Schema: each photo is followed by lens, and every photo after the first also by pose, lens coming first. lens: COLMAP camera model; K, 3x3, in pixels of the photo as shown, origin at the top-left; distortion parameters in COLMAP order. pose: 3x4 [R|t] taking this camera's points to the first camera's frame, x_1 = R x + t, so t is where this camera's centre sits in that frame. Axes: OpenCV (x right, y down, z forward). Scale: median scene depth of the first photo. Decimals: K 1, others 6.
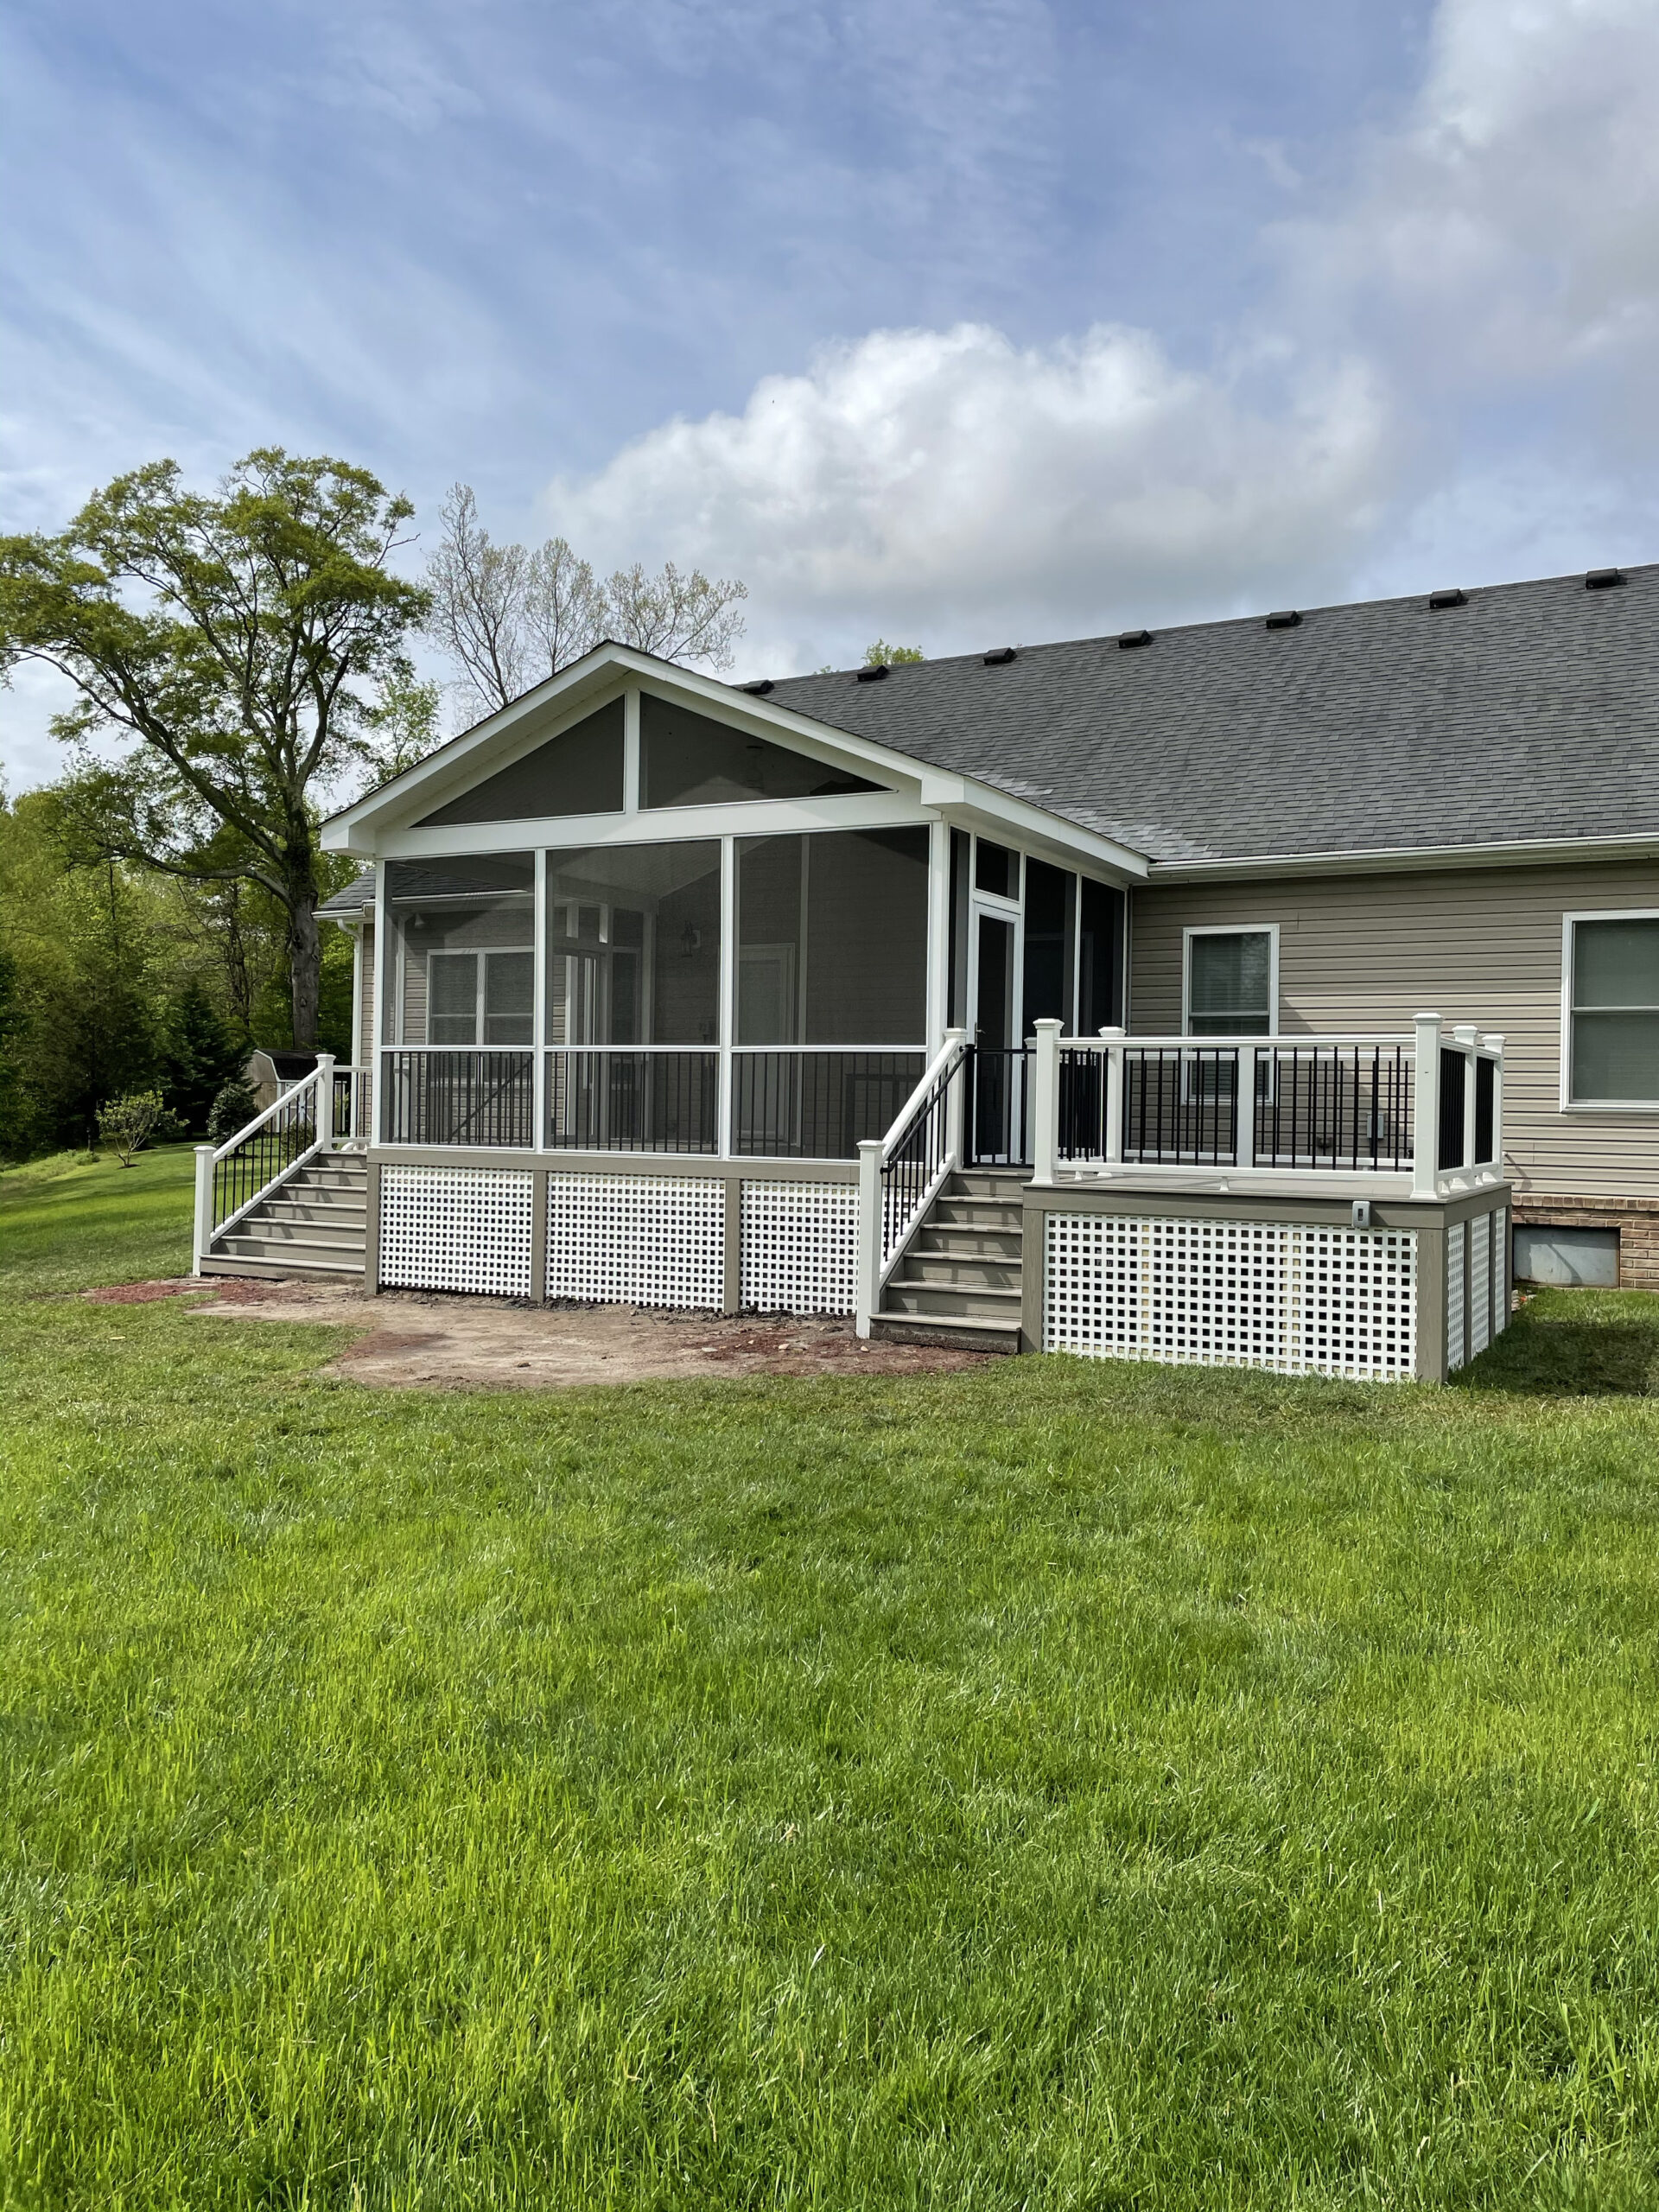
lens RADIAL K [[1696.2, 0, 830.5], [0, 1696.2, 1103.8], [0, 0, 1]] dist [0.070760, -0.072254]
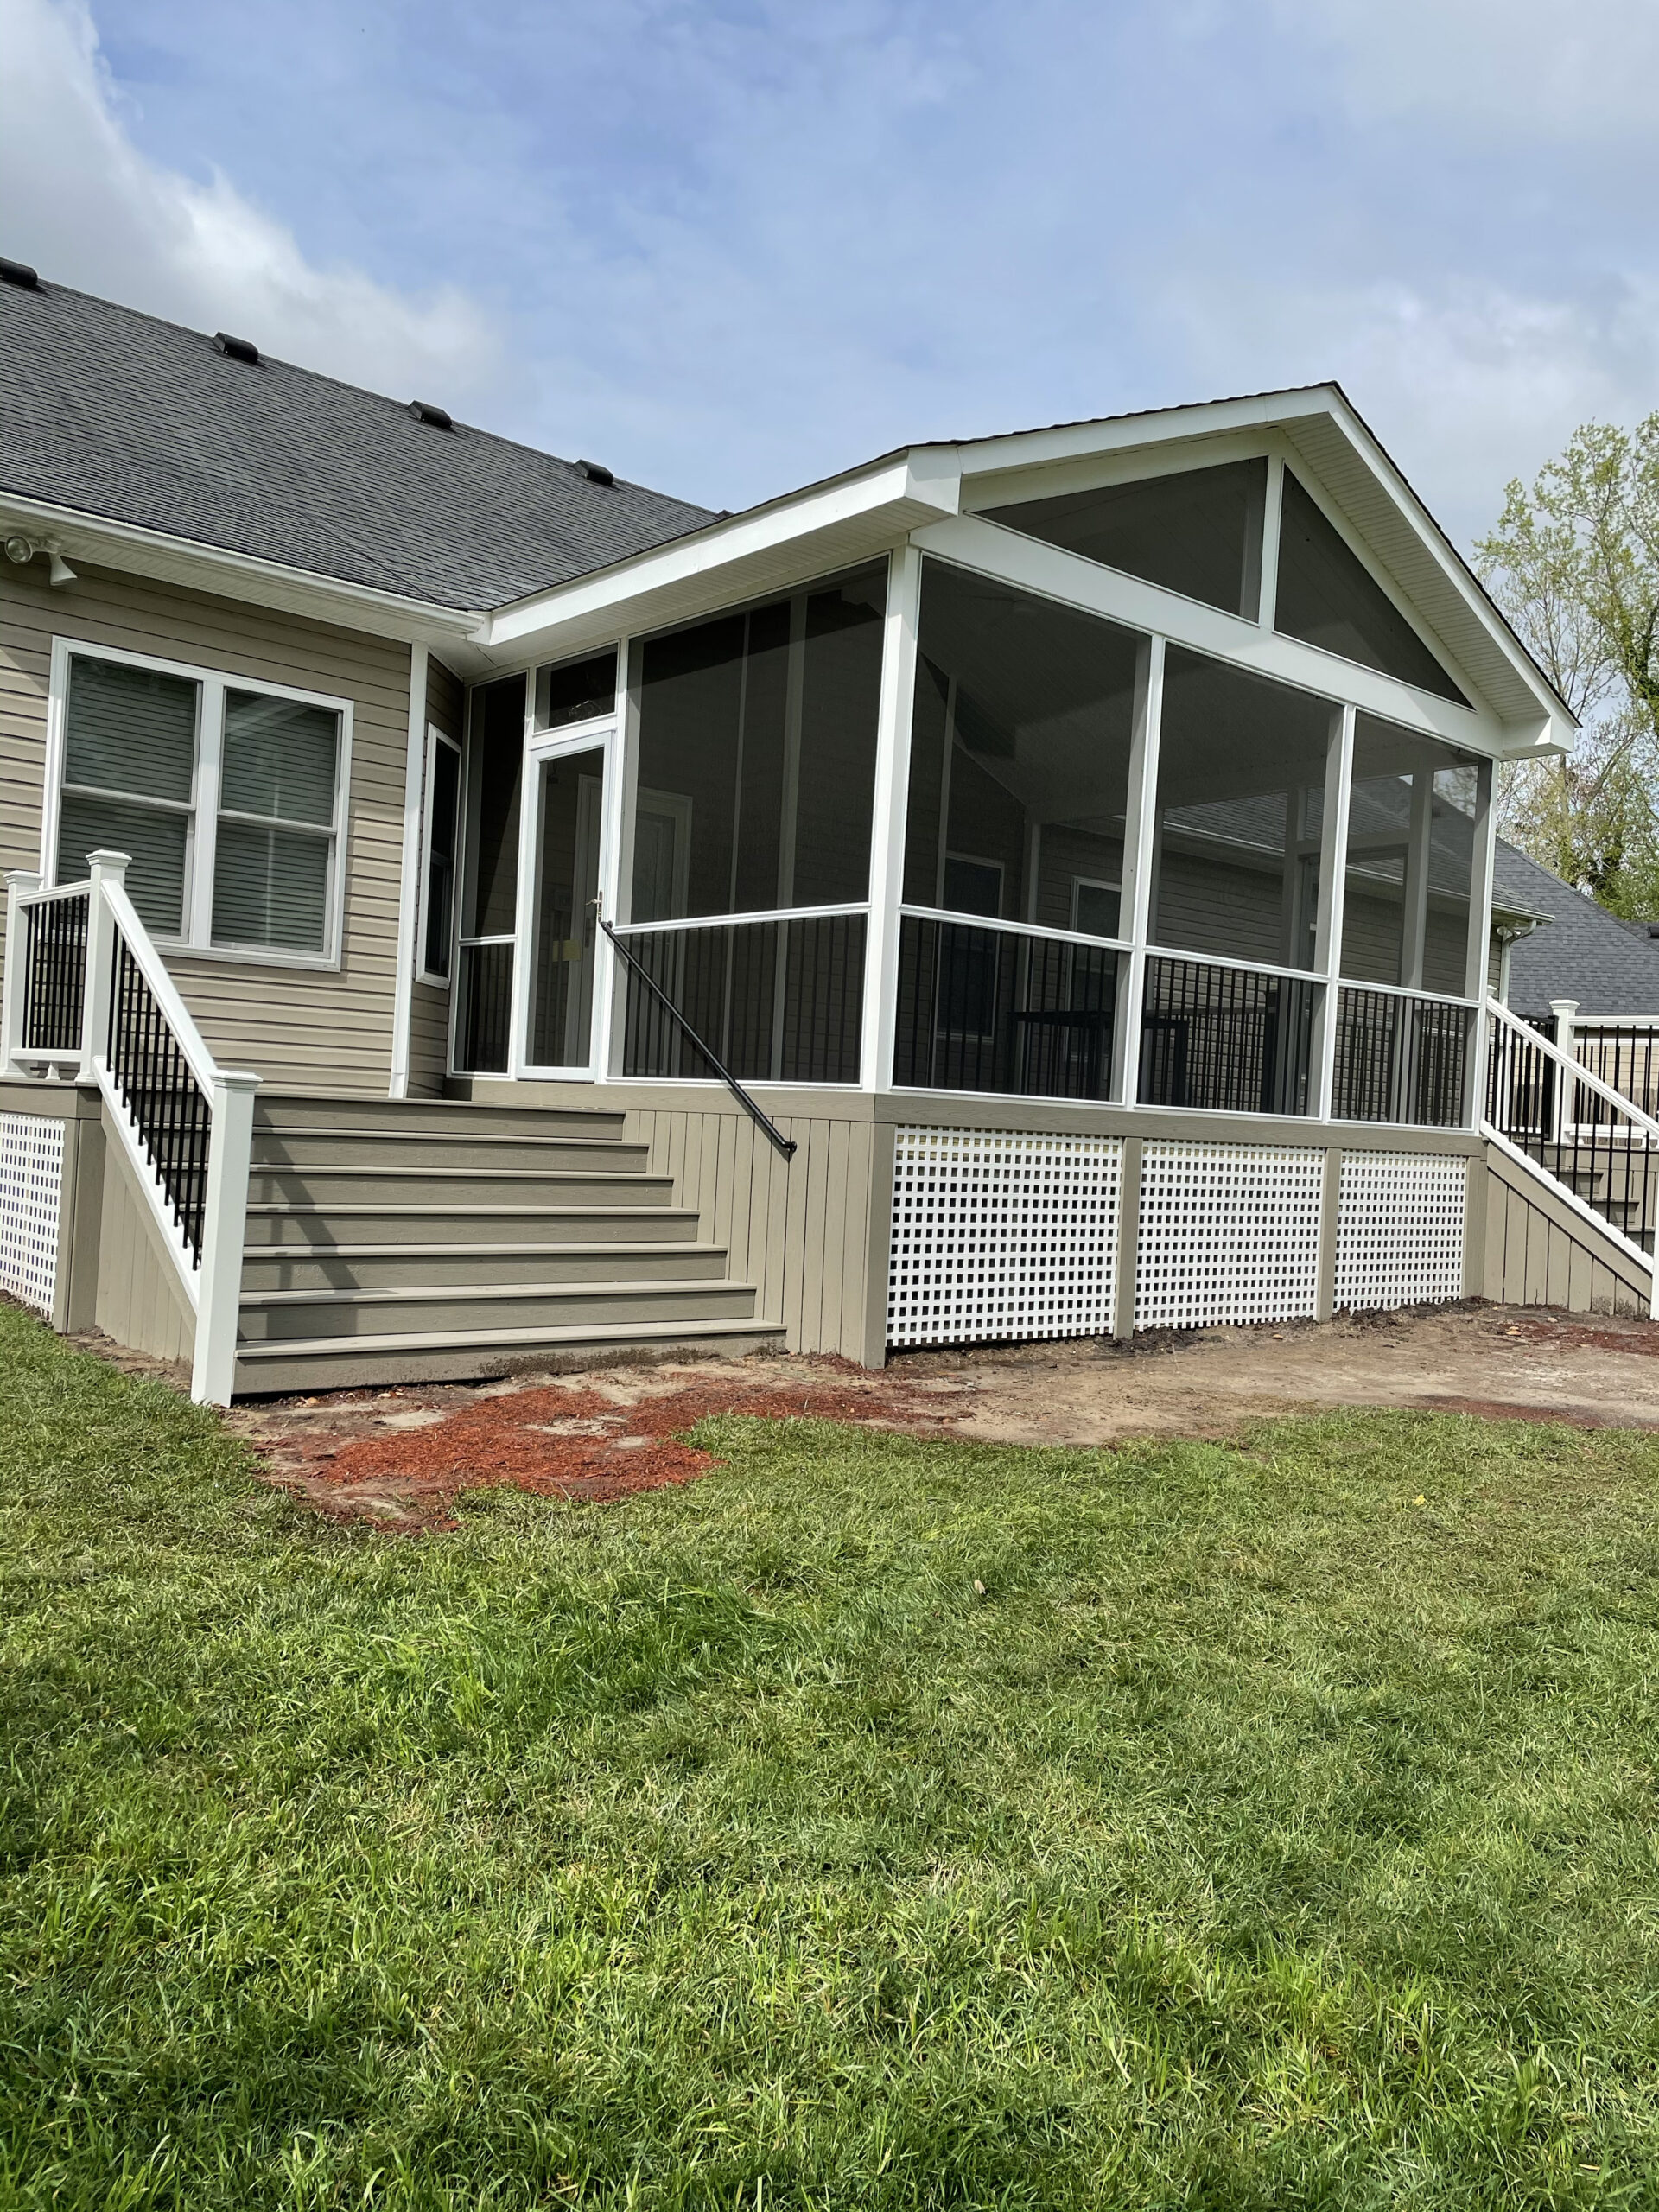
lens RADIAL K [[1696.2, 0, 831.1], [0, 1696.2, 1107.1], [0, 0, 1]] dist [0.070760, -0.072254]
pose [[0.349085, 0.009307, 0.937045, -0.817545], [-0.048001, 0.998816, 0.007962, 0.028366], [-0.935861, -0.047759, 0.349118, 0.883818]]
